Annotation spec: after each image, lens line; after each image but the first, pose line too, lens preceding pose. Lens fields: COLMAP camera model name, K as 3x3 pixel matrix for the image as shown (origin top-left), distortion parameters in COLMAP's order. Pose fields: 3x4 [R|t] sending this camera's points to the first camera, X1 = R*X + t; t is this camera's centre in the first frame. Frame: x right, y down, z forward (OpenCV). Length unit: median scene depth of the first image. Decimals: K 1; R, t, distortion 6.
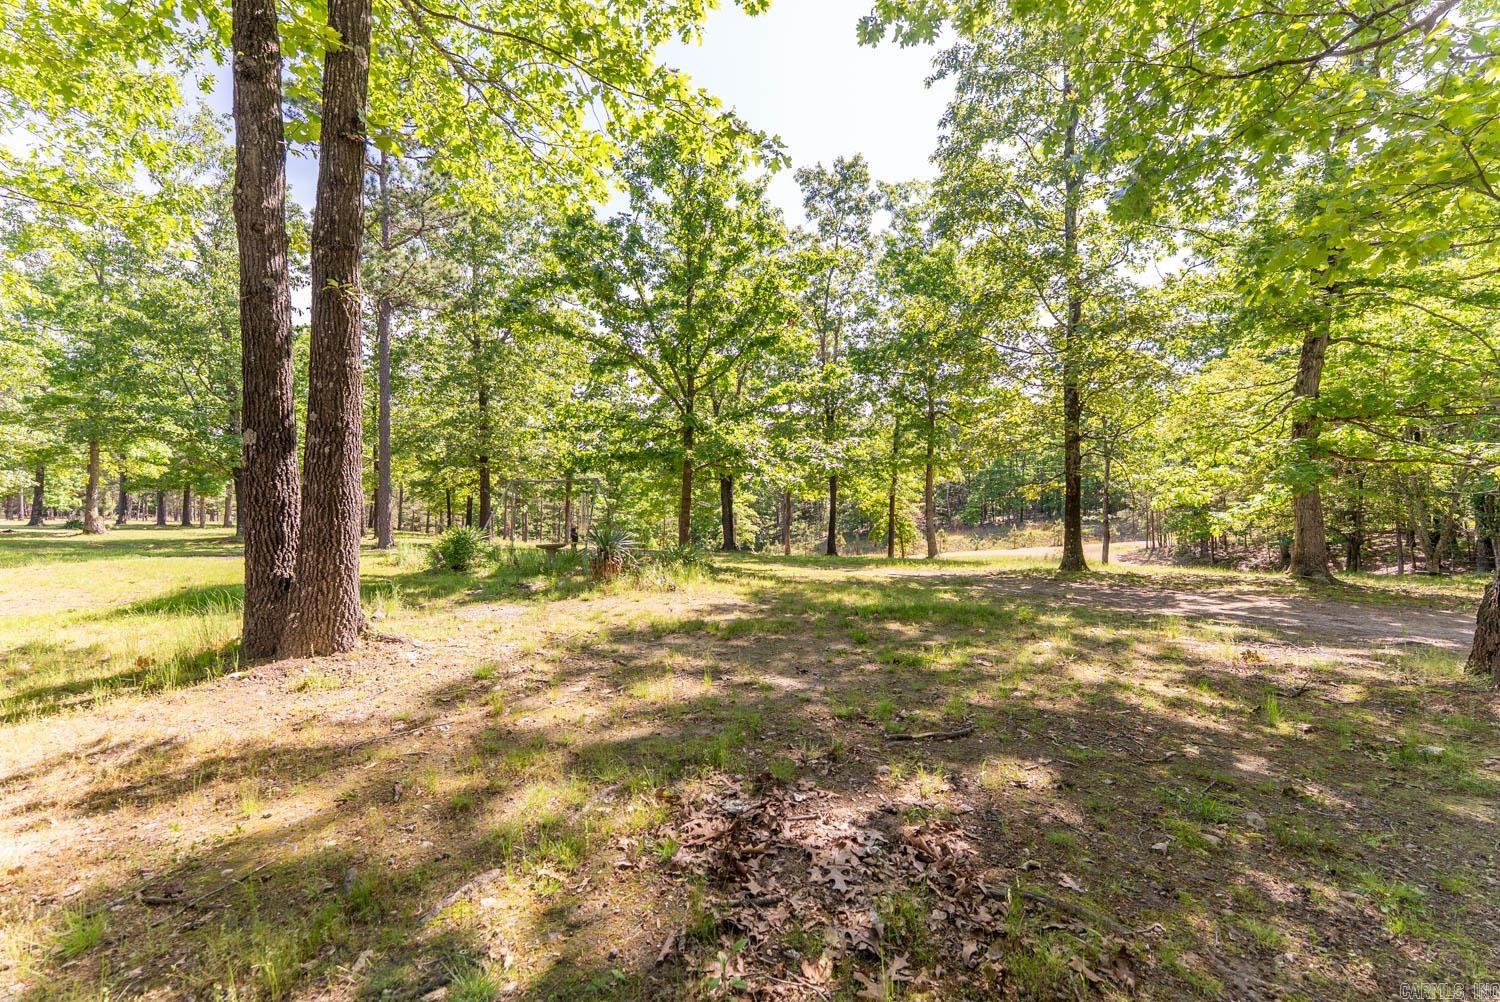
lens RADIAL K [[605.0, 0, 749.8], [0, 605.0, 504.3], [0, 0, 1]] dist [0.000890, -0.000150]
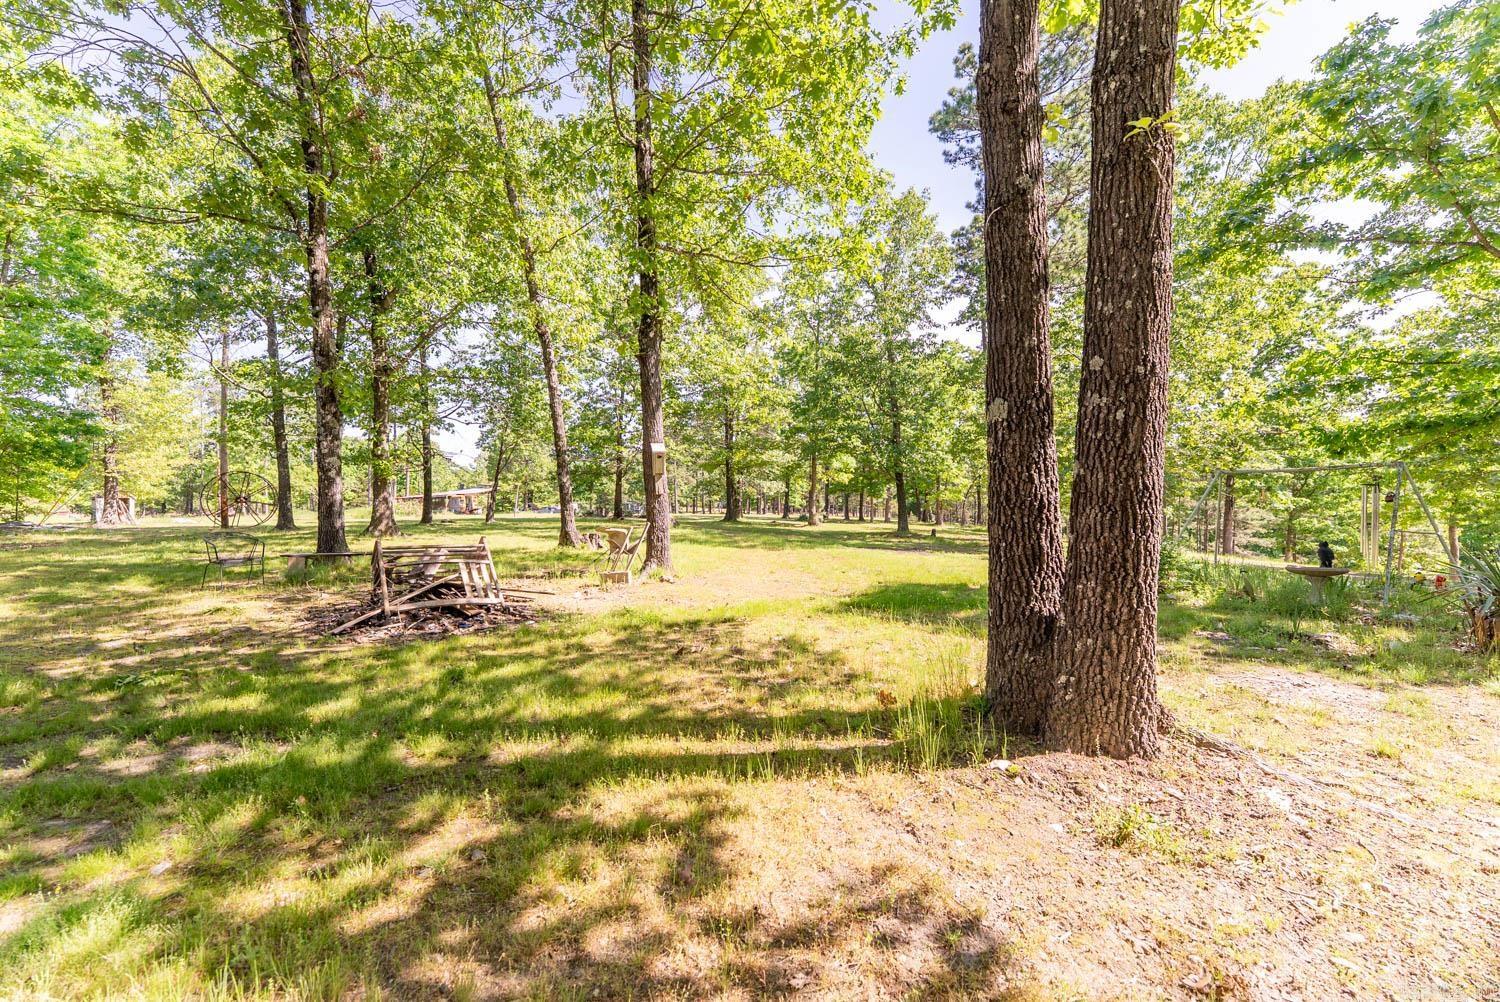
lens RADIAL K [[605.0, 0, 755.1], [0, 605.0, 502.1], [0, 0, 1]] dist [0.000890, -0.000150]
pose [[0.608780, -0.000861, -0.793339, -0.097647], [-0.002027, 0.999994, -0.002641, -0.000278], [0.793336, 0.003216, 0.608775, 0.076826]]
